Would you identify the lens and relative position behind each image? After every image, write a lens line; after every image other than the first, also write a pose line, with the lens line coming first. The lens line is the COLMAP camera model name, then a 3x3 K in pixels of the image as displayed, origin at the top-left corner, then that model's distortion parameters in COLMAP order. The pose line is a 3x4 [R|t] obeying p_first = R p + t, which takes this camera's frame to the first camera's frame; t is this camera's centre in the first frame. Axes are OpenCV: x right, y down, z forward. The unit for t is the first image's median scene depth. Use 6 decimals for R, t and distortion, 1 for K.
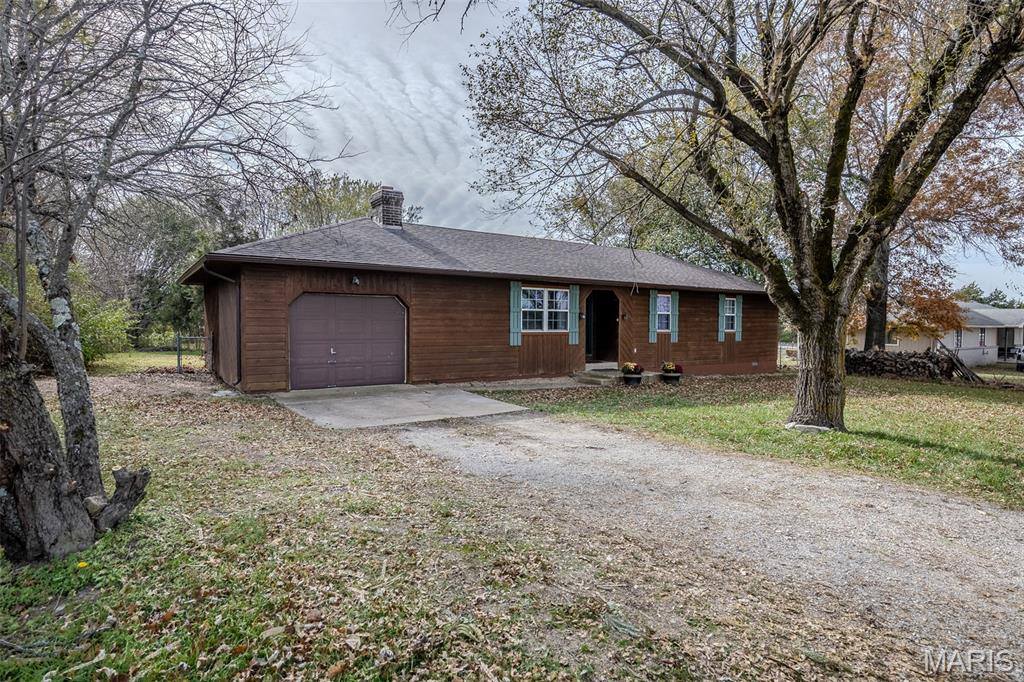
lens RADIAL K [[524.3, 0, 512.0], [0, 524.3, 341.0], [0, 0, 1]] dist [-0.004063, -0.000289]
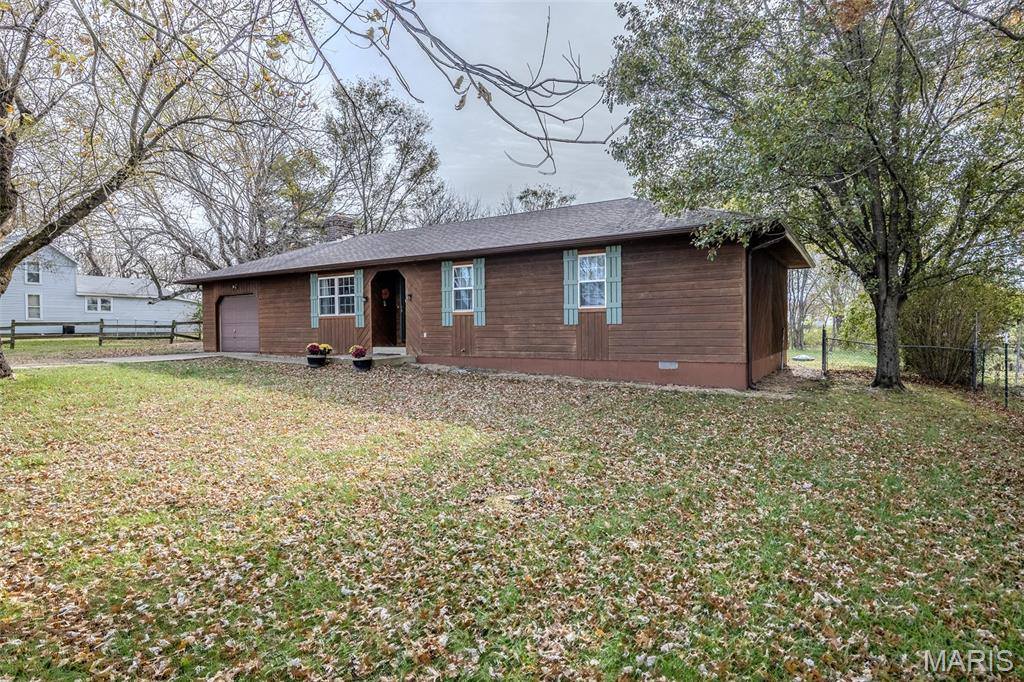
lens RADIAL K [[524.3, 0, 512.0], [0, 524.3, 341.0], [0, 0, 1]] dist [-0.004063, -0.000289]
pose [[0.440260, 0.043022, -0.896839, 1.151077], [0.014009, 0.998401, 0.054771, -0.018756], [0.897761, -0.036677, 0.438953, 0.801432]]
